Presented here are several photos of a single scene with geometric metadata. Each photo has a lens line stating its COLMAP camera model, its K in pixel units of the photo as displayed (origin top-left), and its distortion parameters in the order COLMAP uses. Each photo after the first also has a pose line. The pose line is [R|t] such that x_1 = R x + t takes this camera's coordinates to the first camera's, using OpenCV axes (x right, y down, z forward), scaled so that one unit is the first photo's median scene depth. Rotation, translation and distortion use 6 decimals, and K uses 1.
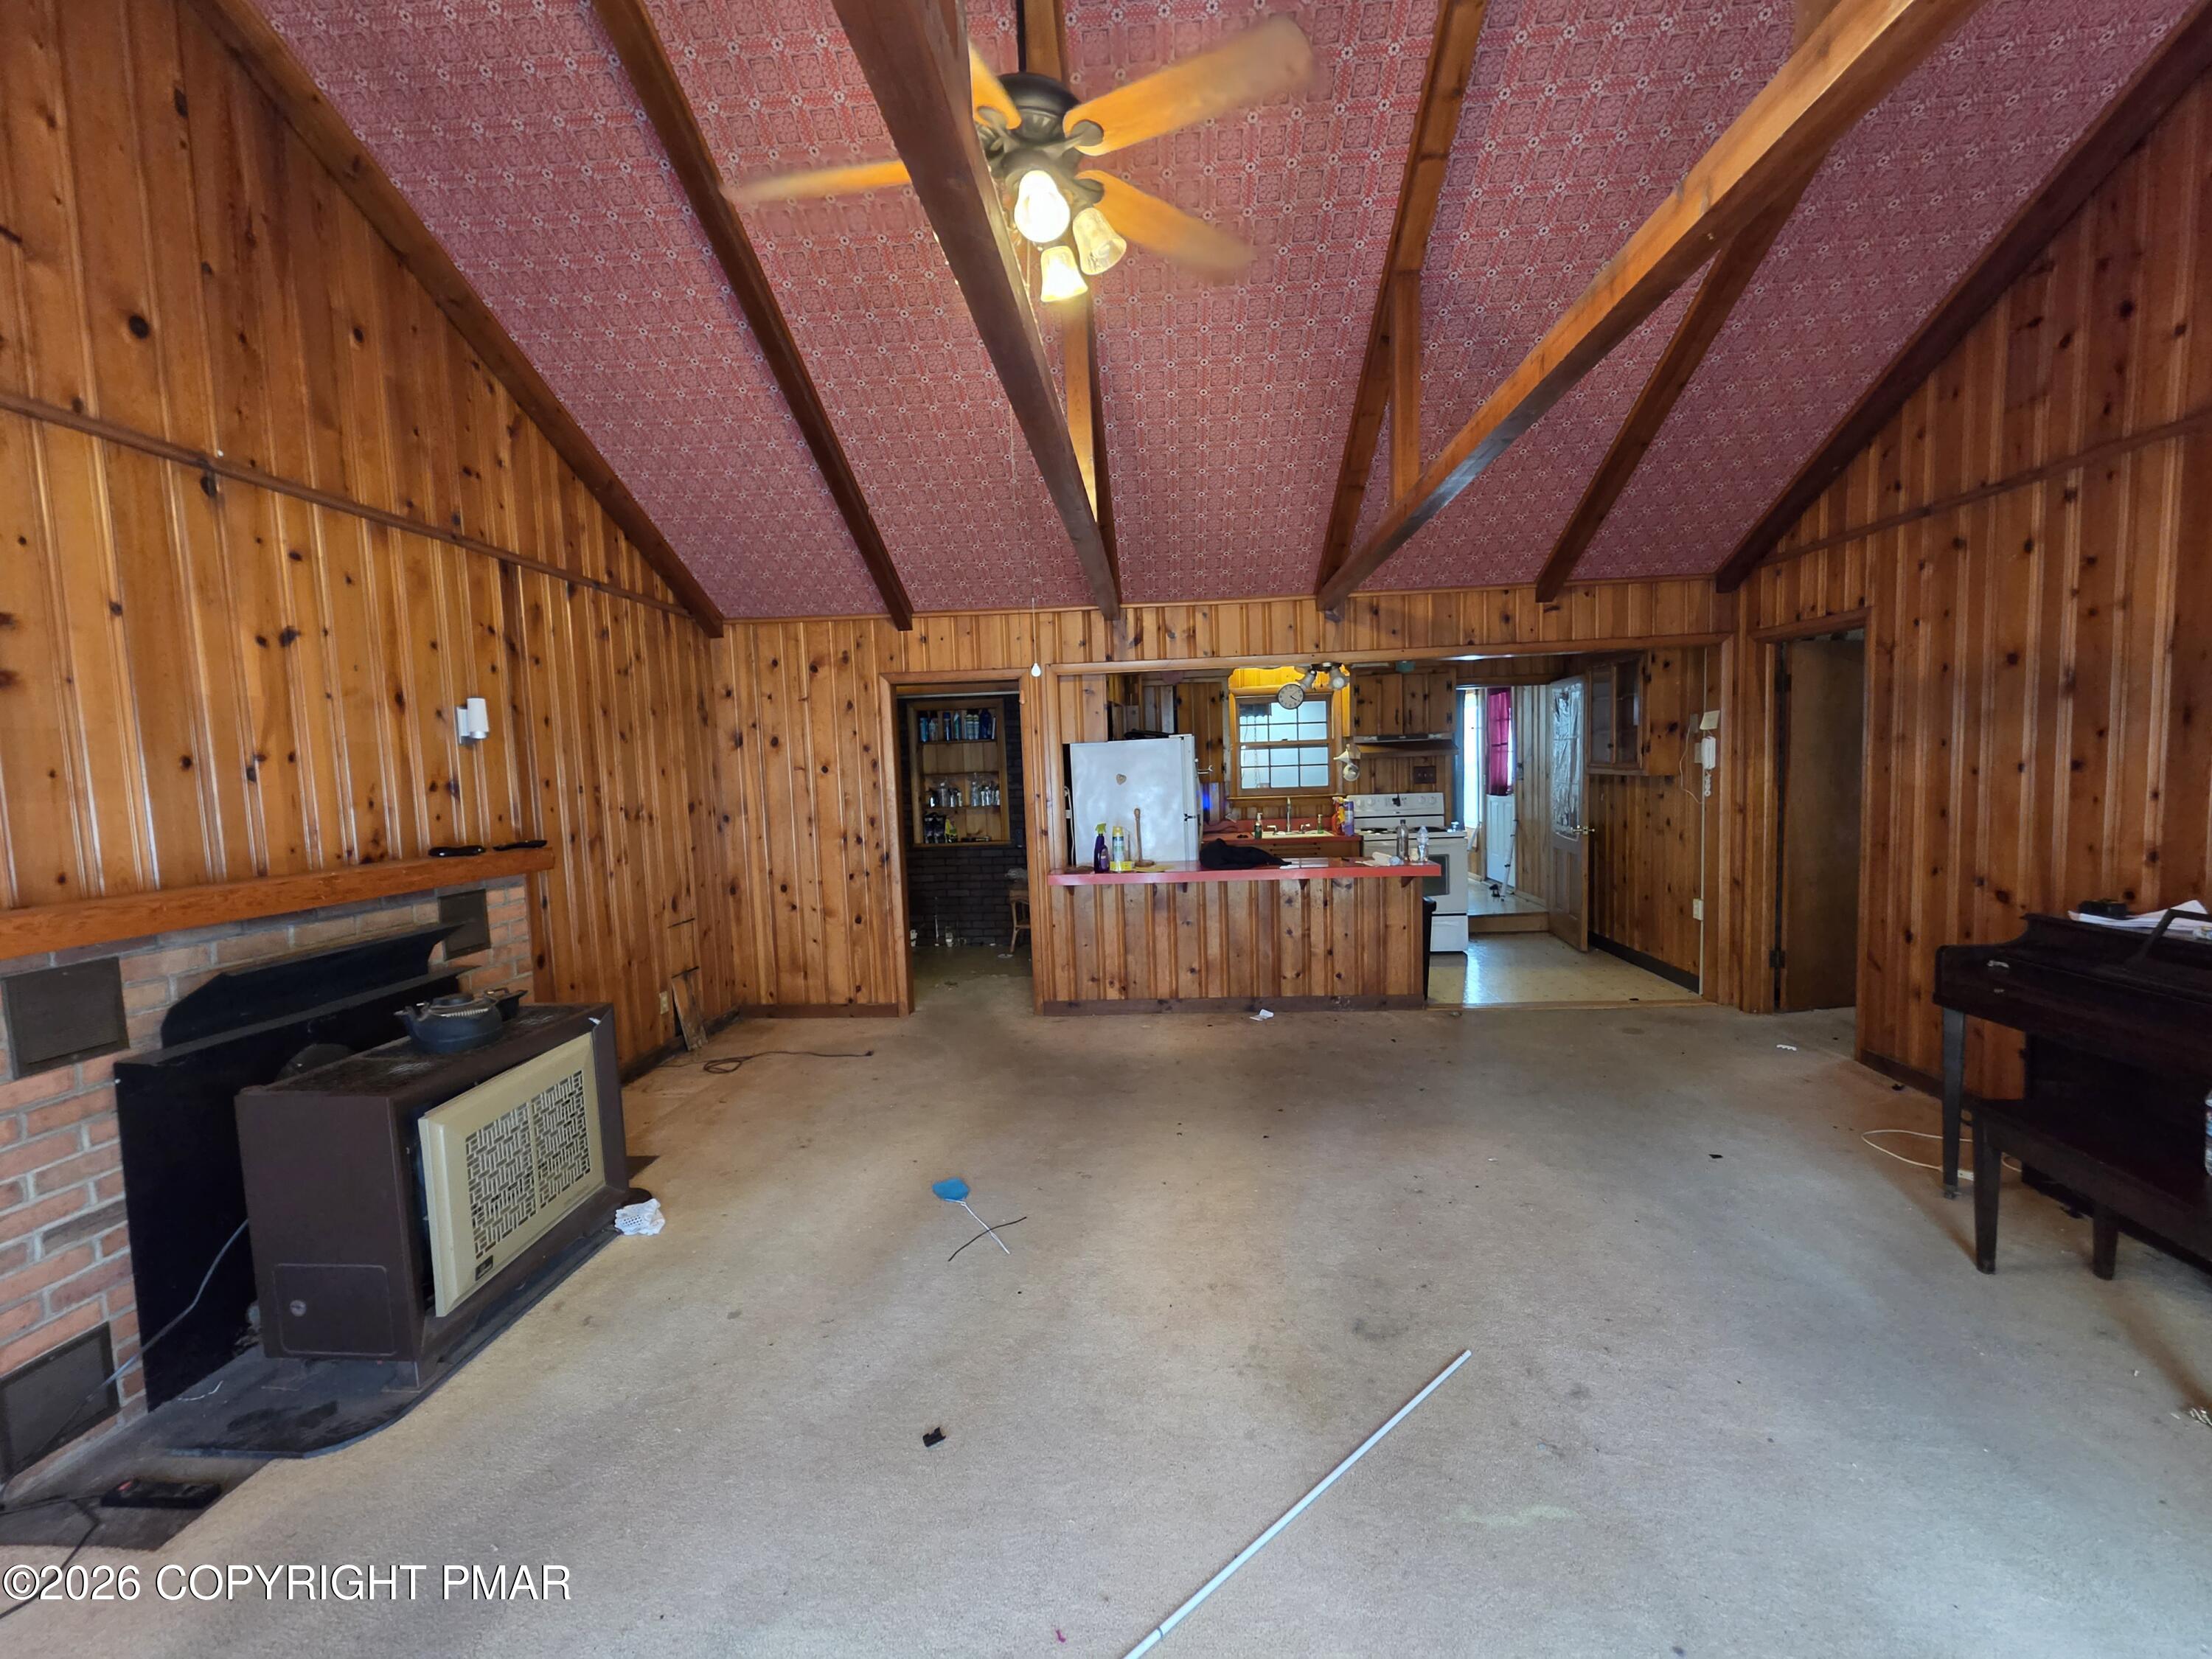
lens RADIAL K [[912.1, 0, 1108.7], [0, 912.1, 836.2], [0, 0, 1]] dist [0.004509, 0.000654]
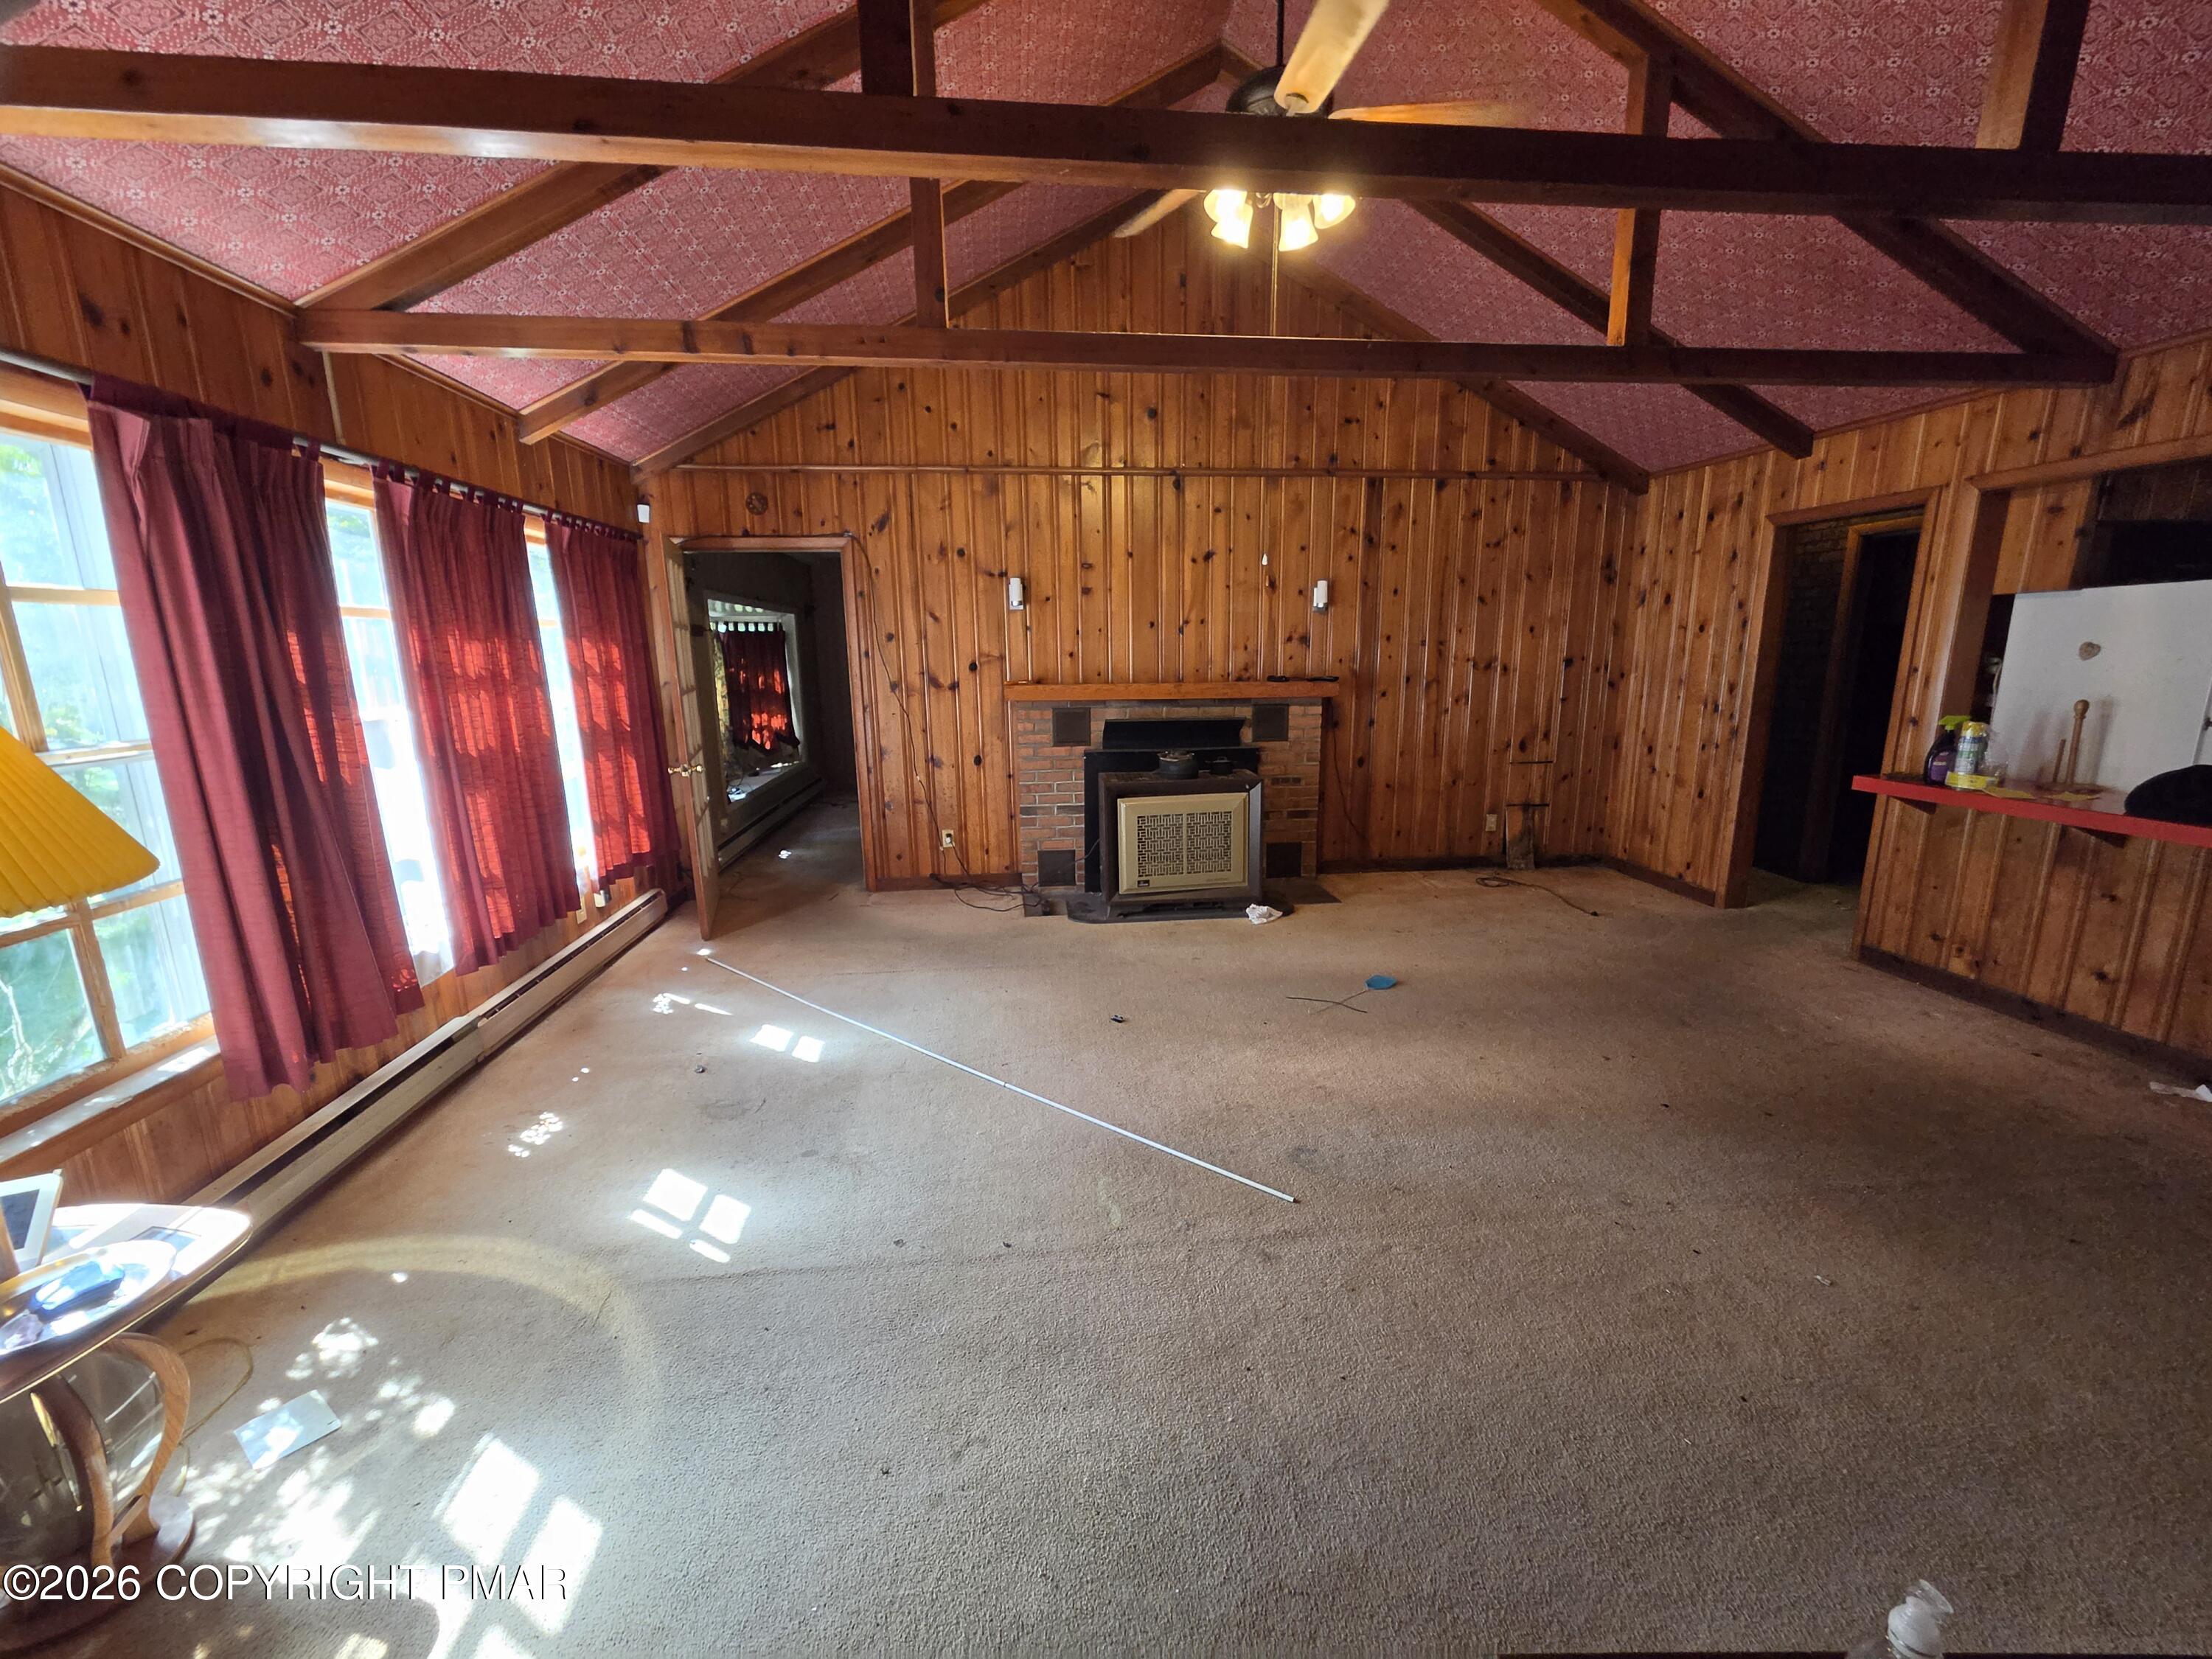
lens RADIAL K [[912.1, 0, 1114.3], [0, 912.1, 839.7], [0, 0, 1]] dist [0.004509, 0.000654]
pose [[0.190851, 0.235151, -0.953037, 0.614628], [-0.073051, 0.971593, 0.225100, -0.035561], [0.978897, 0.026659, 0.202608, 0.270303]]
